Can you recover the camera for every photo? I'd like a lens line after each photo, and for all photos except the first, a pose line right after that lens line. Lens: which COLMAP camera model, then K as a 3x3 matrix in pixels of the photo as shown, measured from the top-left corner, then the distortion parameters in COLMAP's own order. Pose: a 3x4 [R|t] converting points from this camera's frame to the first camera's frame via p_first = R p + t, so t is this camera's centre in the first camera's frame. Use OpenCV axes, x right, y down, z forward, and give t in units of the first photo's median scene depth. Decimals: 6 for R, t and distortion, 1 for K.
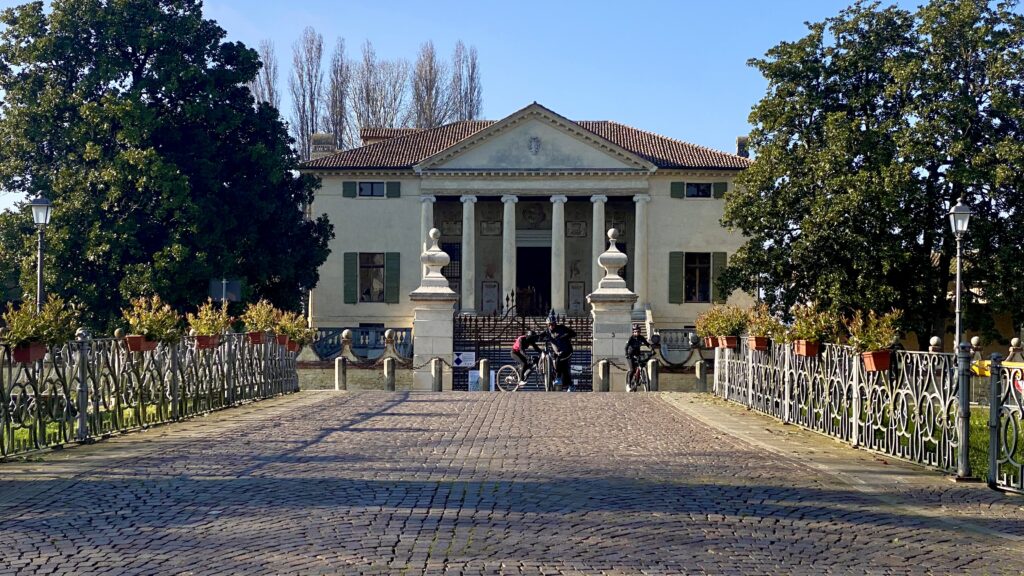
lens RADIAL K [[1573.6, 0, 496.3], [0, 1573.6, 287.8], [0, 0, 1]] dist [0.130620, -0.000700]
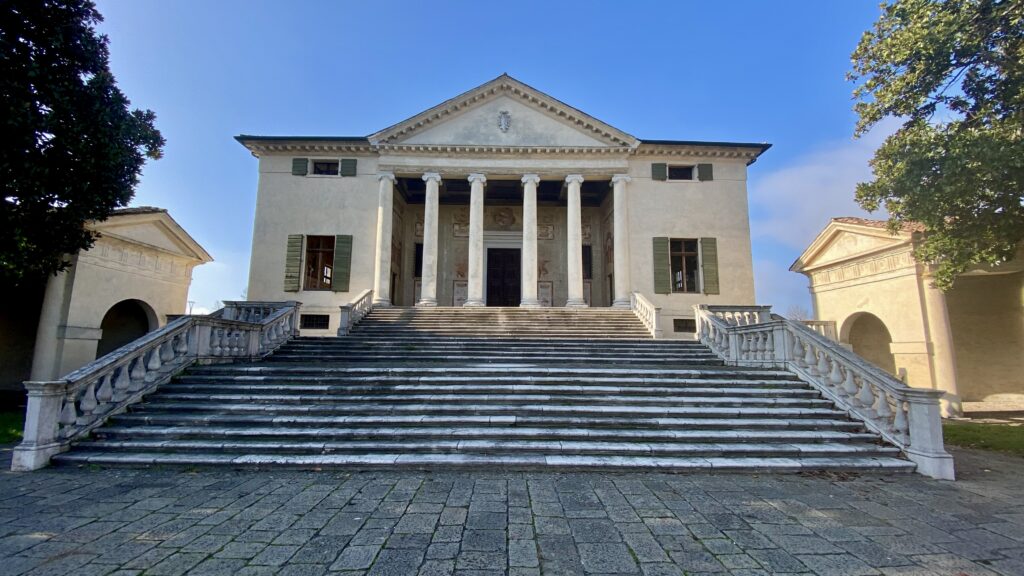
lens RADIAL K [[415.8, 0, 512.0], [0, 415.8, 288.0], [0, 0, 1]] dist [0.021191, -0.021996]
pose [[0.999317, 0.007601, 0.036166, 0.020499], [-0.002960, 0.991937, -0.126694, 0.036813], [-0.036837, 0.126500, 0.991282, 0.769349]]
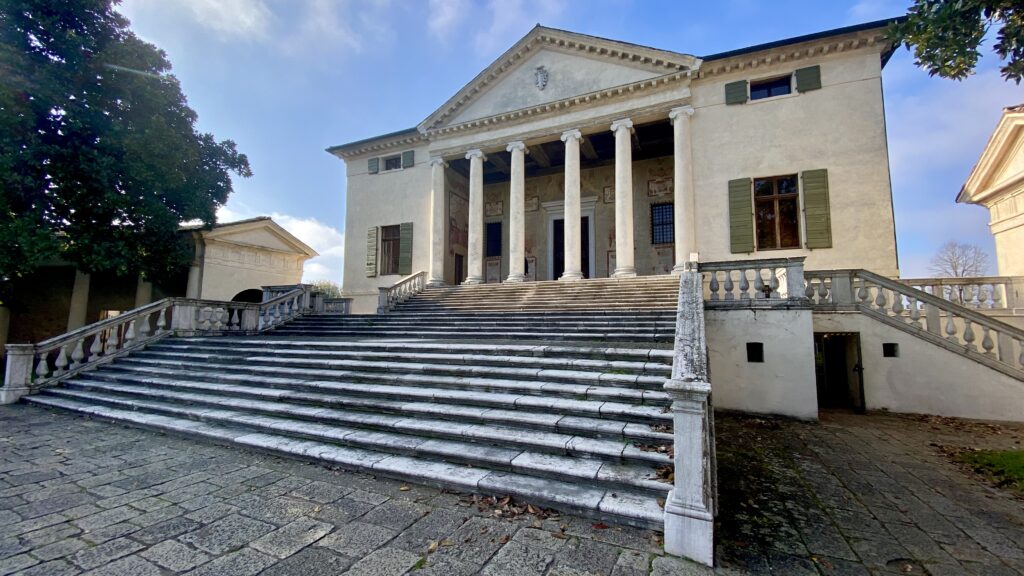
lens RADIAL K [[415.8, 0, 512.0], [0, 415.8, 288.0], [0, 0, 1]] dist [0.021191, -0.021996]
pose [[0.921229, -0.038791, -0.387082, 0.091572], [0.007417, 0.996586, -0.082222, 0.039139], [0.388950, 0.072874, 0.918372, 0.796405]]
